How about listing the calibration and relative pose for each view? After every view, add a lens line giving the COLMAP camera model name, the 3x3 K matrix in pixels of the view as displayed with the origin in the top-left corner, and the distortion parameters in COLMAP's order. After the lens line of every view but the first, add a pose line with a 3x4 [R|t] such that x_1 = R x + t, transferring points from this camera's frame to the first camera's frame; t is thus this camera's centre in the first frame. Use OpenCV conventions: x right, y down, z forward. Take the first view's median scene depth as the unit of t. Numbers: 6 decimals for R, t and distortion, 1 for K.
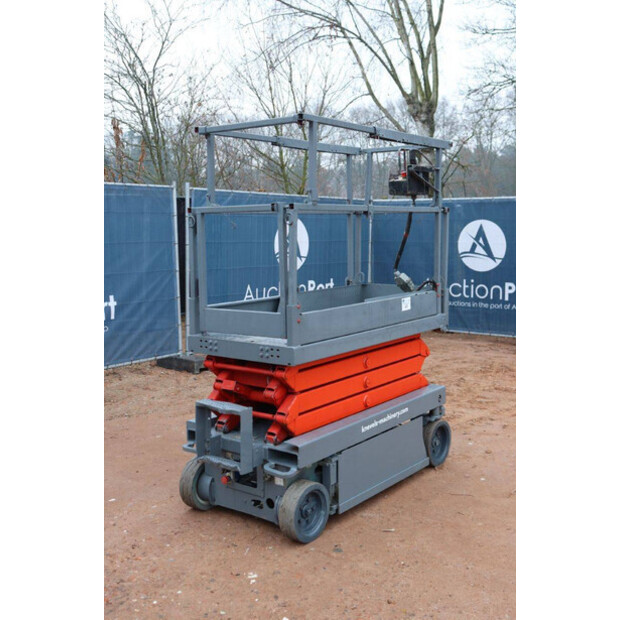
lens RADIAL K [[681.1, 0, 306.1], [0, 681.1, 312.5], [0, 0, 1]] dist [-0.007277, 0.000000]
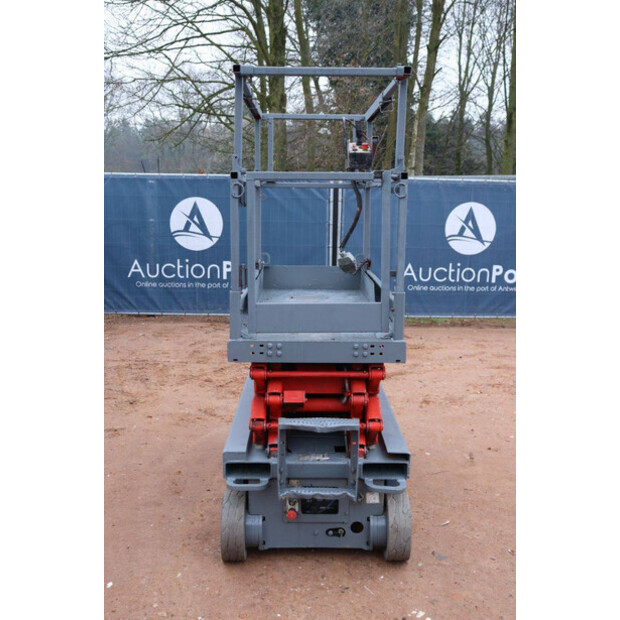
lens RADIAL K [[681.1, 0, 308.4], [0, 681.1, 313.7], [0, 0, 1]] dist [-0.007277, 0.000000]
pose [[0.799706, -0.073963, 0.595818, -0.528647], [0.054678, 0.997231, 0.050404, -0.027931], [-0.597896, -0.007730, 0.801536, 0.323455]]
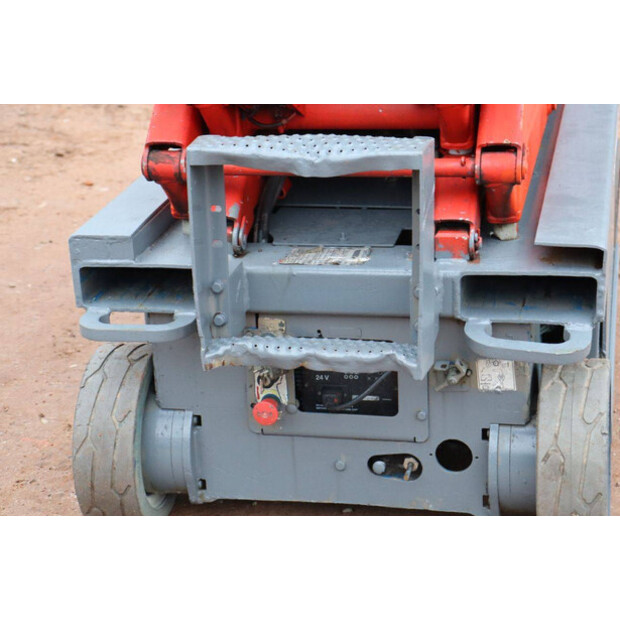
lens RADIAL K [[1441.3, 0, 316.9], [0, 1441.3, 299.1], [0, 0, 1]] dist [0.373954, 0.000000]
pose [[0.903905, -0.168033, 0.393346, -0.311692], [0.080478, 0.969992, 0.229432, 0.056889], [-0.420094, -0.175729, 0.890303, 0.424237]]
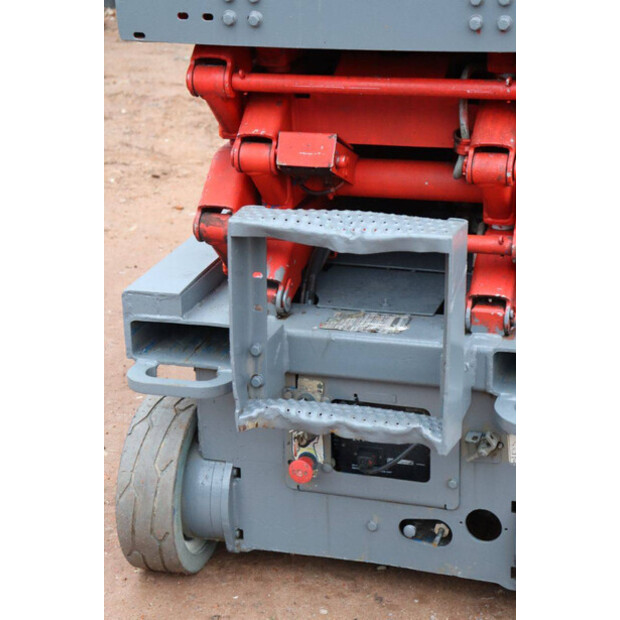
lens RADIAL K [[1441.3, 0, 309.2], [0, 1441.3, 303.6], [0, 0, 1]] dist [0.373954, 0.000000]
pose [[0.941250, -0.123125, 0.314465, -0.286192], [0.050980, 0.972301, 0.228103, 0.029663], [-0.333840, -0.198671, 0.921456, 0.403477]]
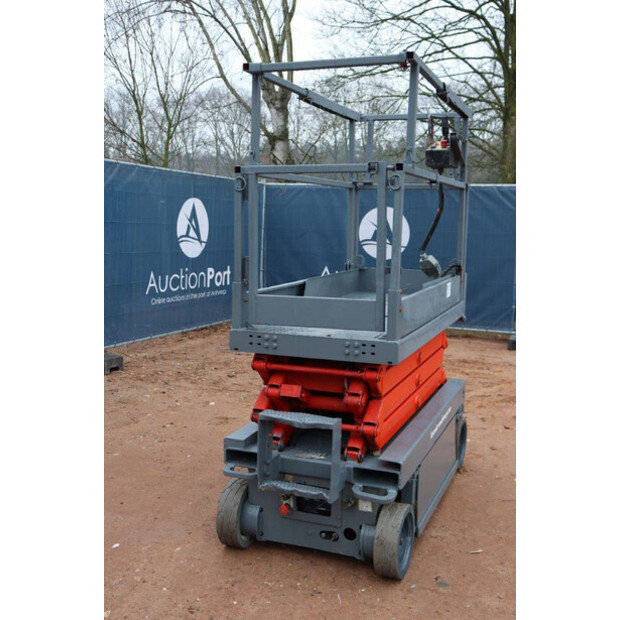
lens RADIAL K [[681.1, 0, 310.1], [0, 681.1, 314.1], [0, 0, 1]] dist [-0.007277, 0.000000]
pose [[0.963673, -0.010892, 0.266861, -0.281500], [0.006925, 0.999851, 0.015802, 0.004043], [-0.266994, -0.013380, 0.963605, 0.210161]]
